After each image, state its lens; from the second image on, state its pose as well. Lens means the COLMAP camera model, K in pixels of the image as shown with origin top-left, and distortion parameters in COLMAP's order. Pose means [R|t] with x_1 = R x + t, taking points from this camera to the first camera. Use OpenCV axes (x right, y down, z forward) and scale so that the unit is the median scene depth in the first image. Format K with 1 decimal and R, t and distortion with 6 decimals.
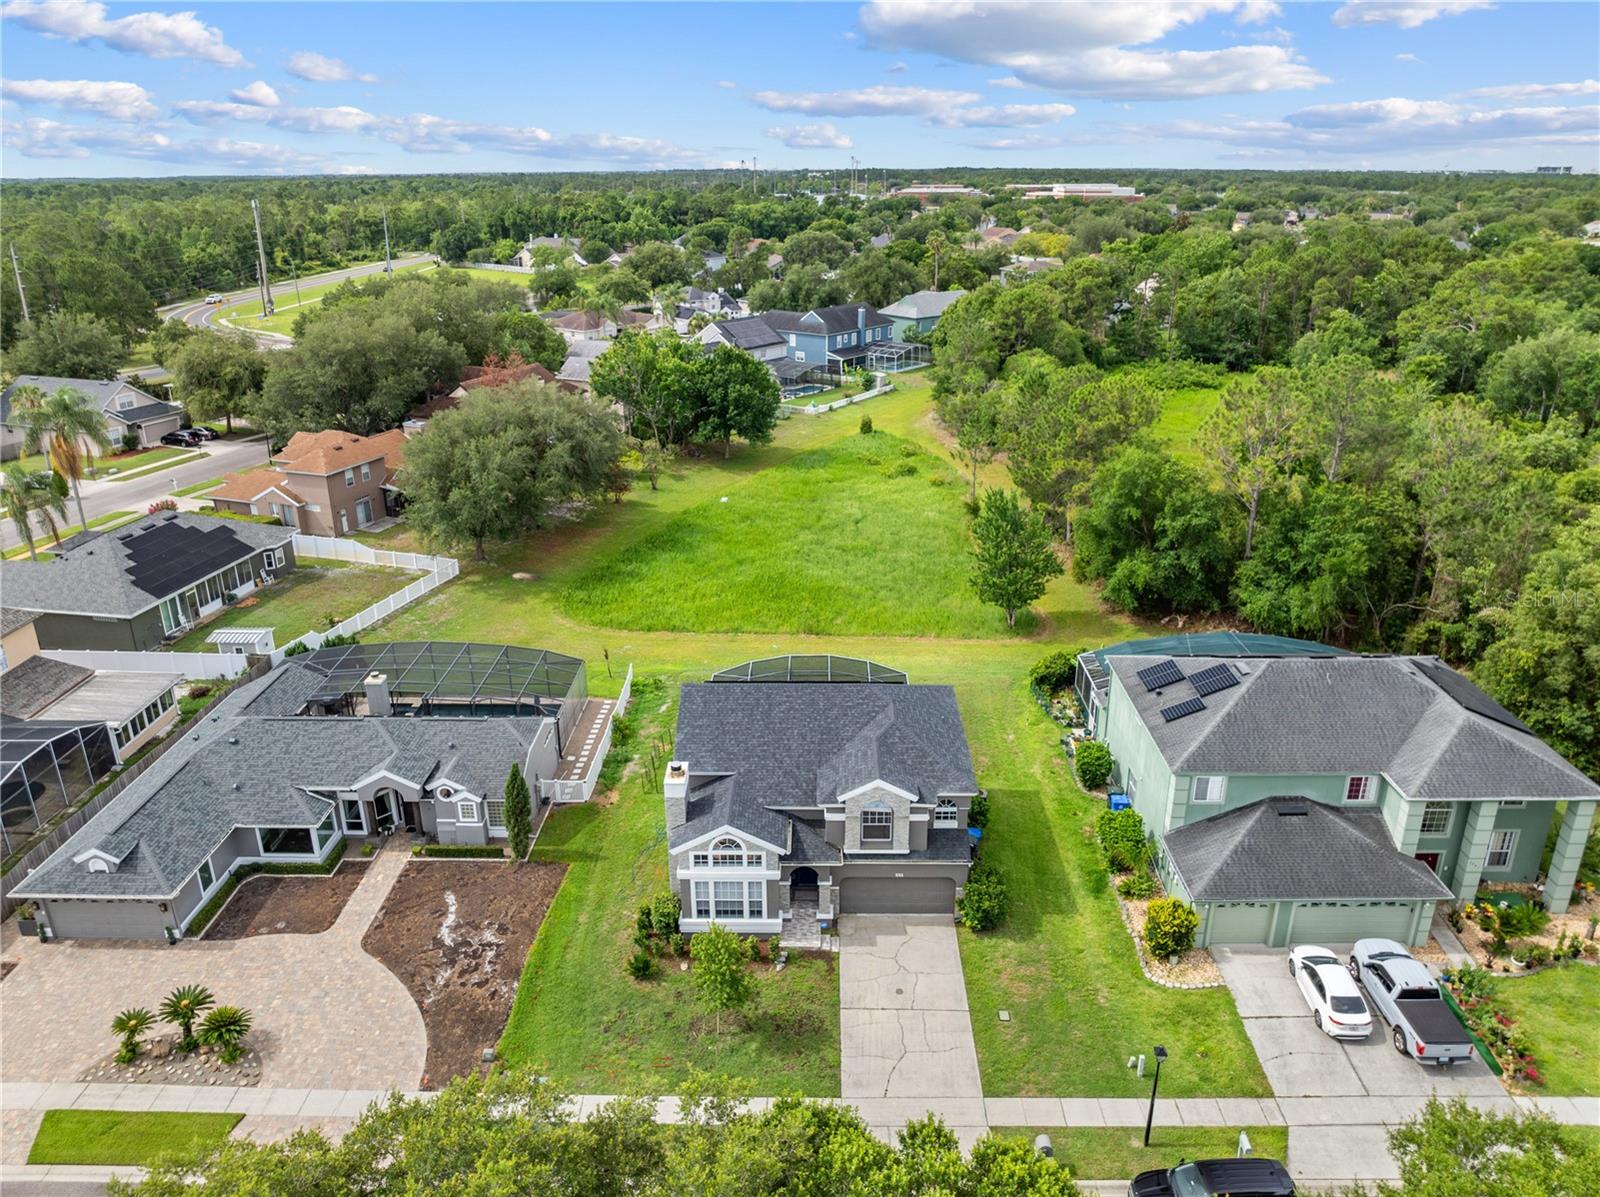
lens RADIAL K [[1127.4, 0, 808.8], [0, 1127.4, 593.5], [0, 0, 1]] dist [-0.036213, 0.005902]
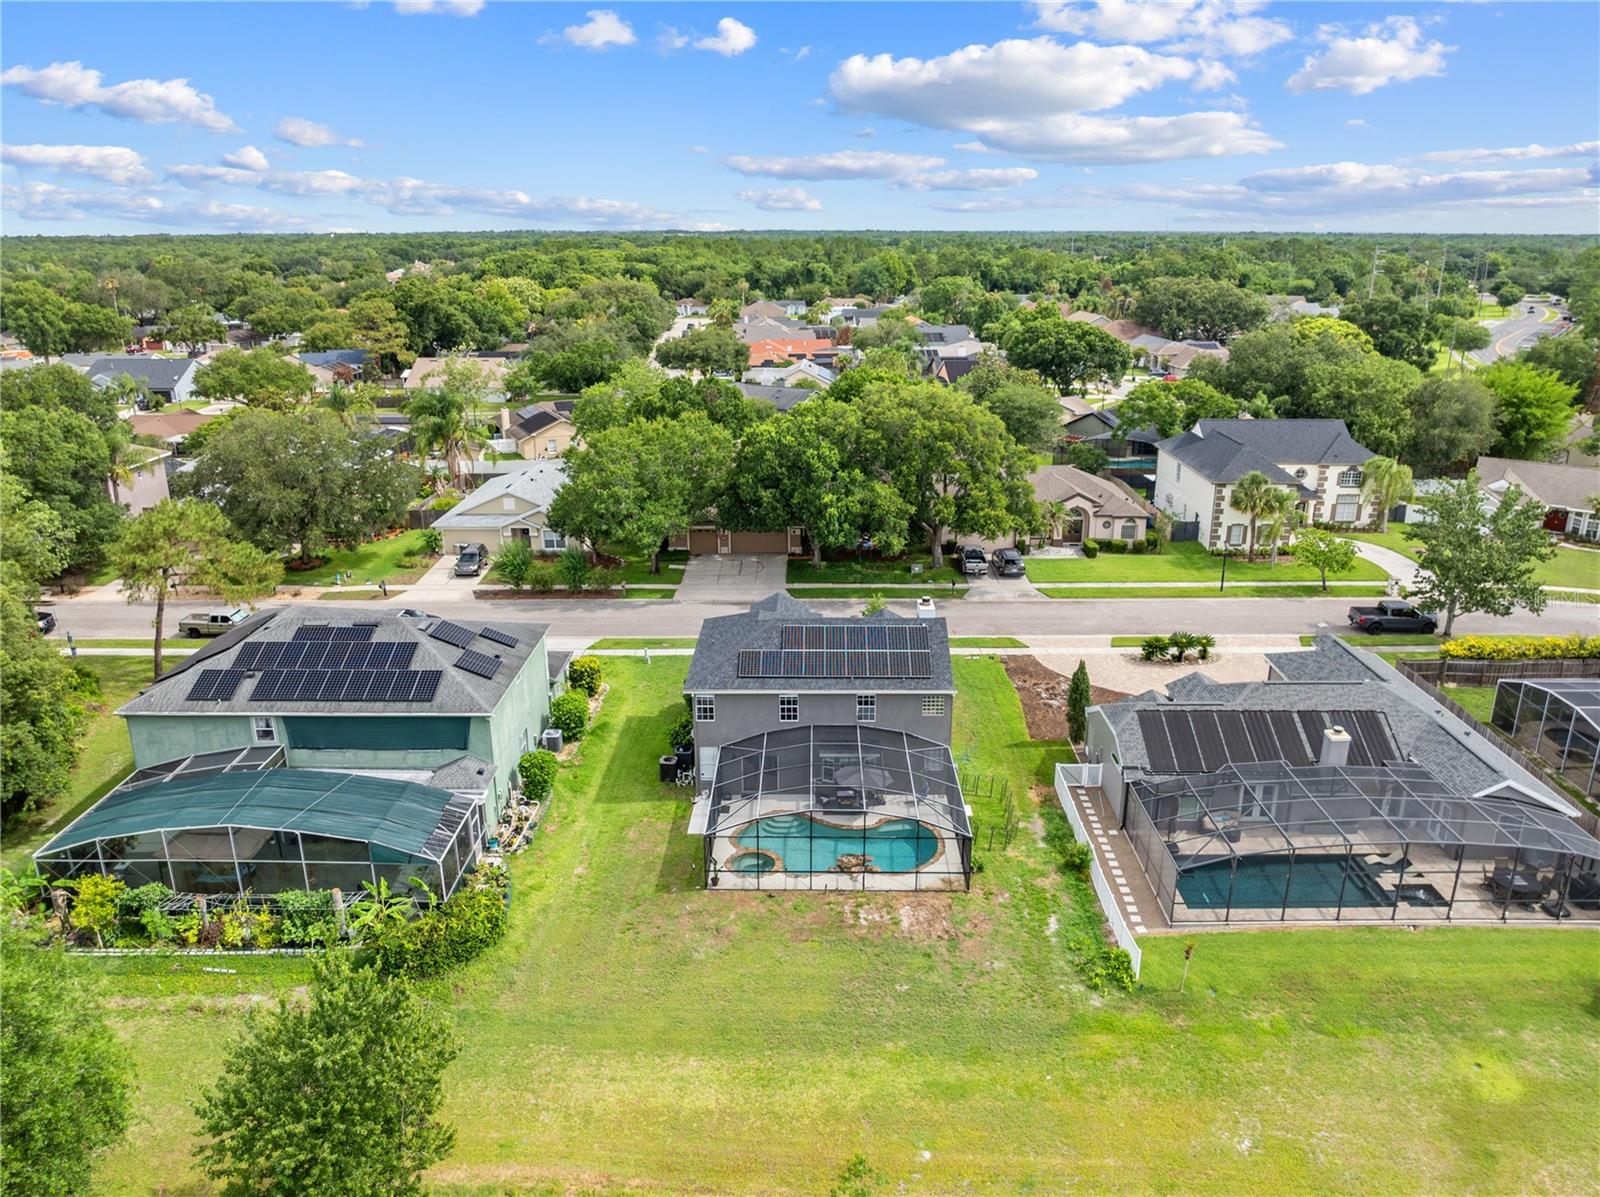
lens RADIAL K [[1127.4, 0, 808.8], [0, 1127.4, 593.5], [0, 0, 1]] dist [-0.036213, 0.005902]
pose [[-0.999955, 0.008968, -0.003018, 0.026094], [0.005103, 0.779651, 0.626193, -0.653319], [0.007969, 0.626150, -0.779662, 1.903445]]
